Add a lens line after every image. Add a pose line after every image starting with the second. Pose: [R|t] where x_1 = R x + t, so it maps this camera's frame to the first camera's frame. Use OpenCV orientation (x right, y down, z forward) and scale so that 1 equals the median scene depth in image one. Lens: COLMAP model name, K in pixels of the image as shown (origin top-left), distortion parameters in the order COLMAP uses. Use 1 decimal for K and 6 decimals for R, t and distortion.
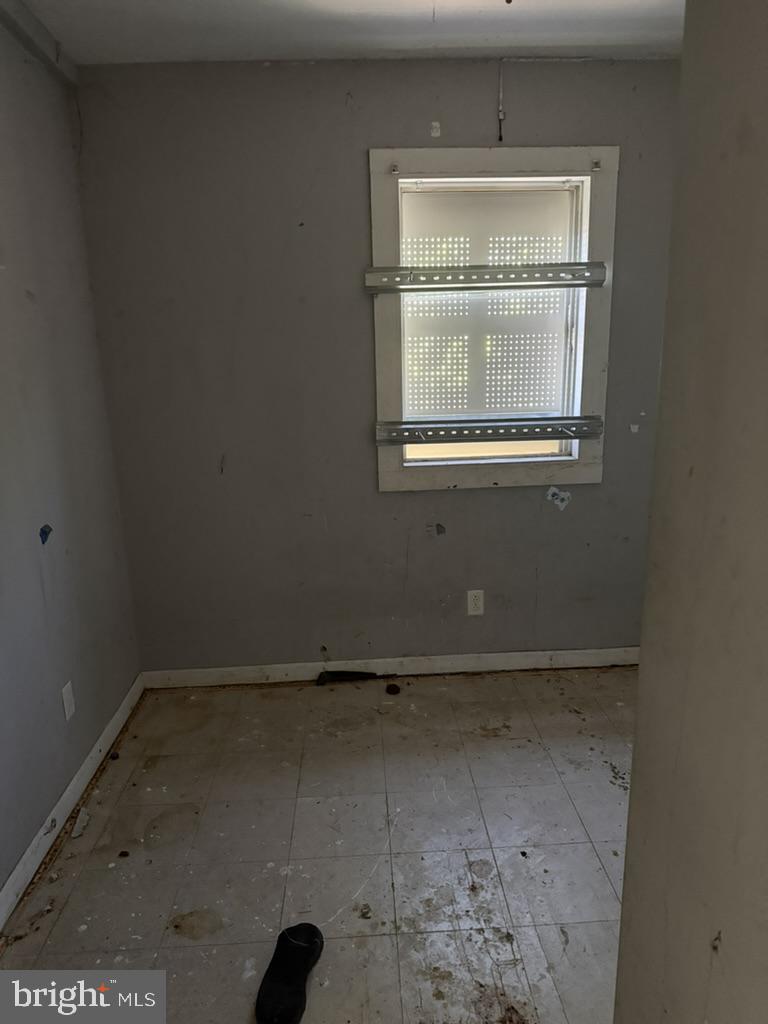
lens RADIAL K [[735.1, 0, 382.1], [0, 735.1, 514.0], [0, 0, 1]] dist [0.028550, -0.003682]
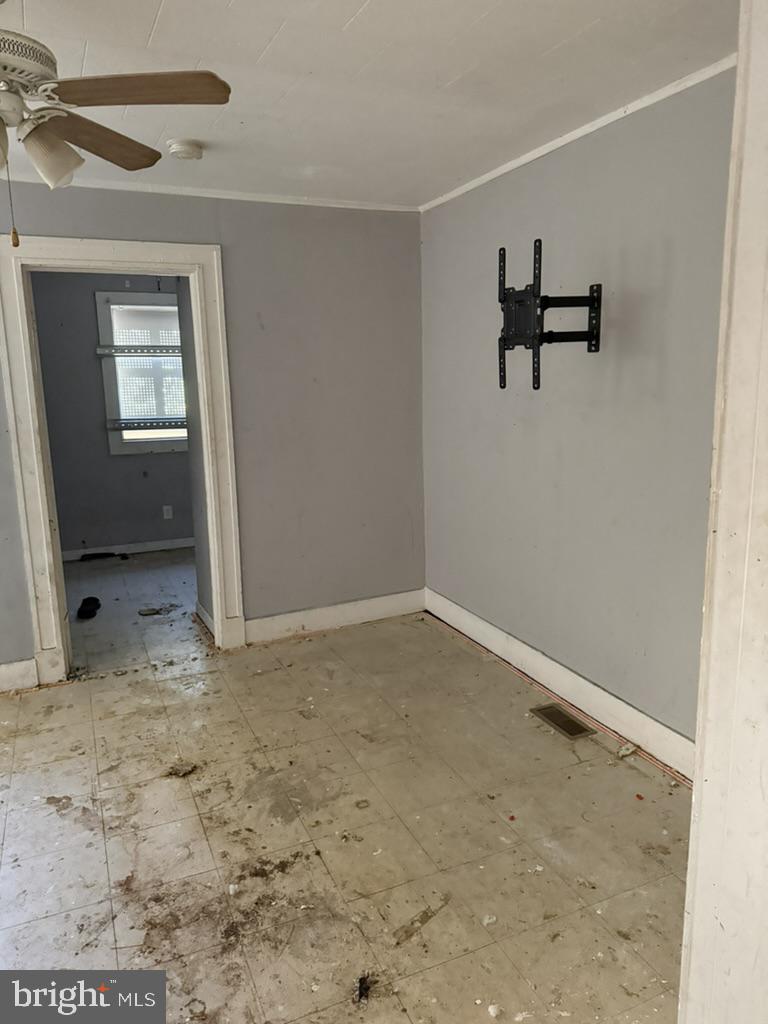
lens RADIAL K [[735.1, 0, 387.8], [0, 735.1, 515.7], [0, 0, 1]] dist [0.028550, -0.003682]
pose [[0.936858, -0.057639, 0.344928, 0.000835], [0.050233, 0.998275, 0.030378, 0.111163], [-0.346084, -0.011134, 0.938137, -1.134847]]
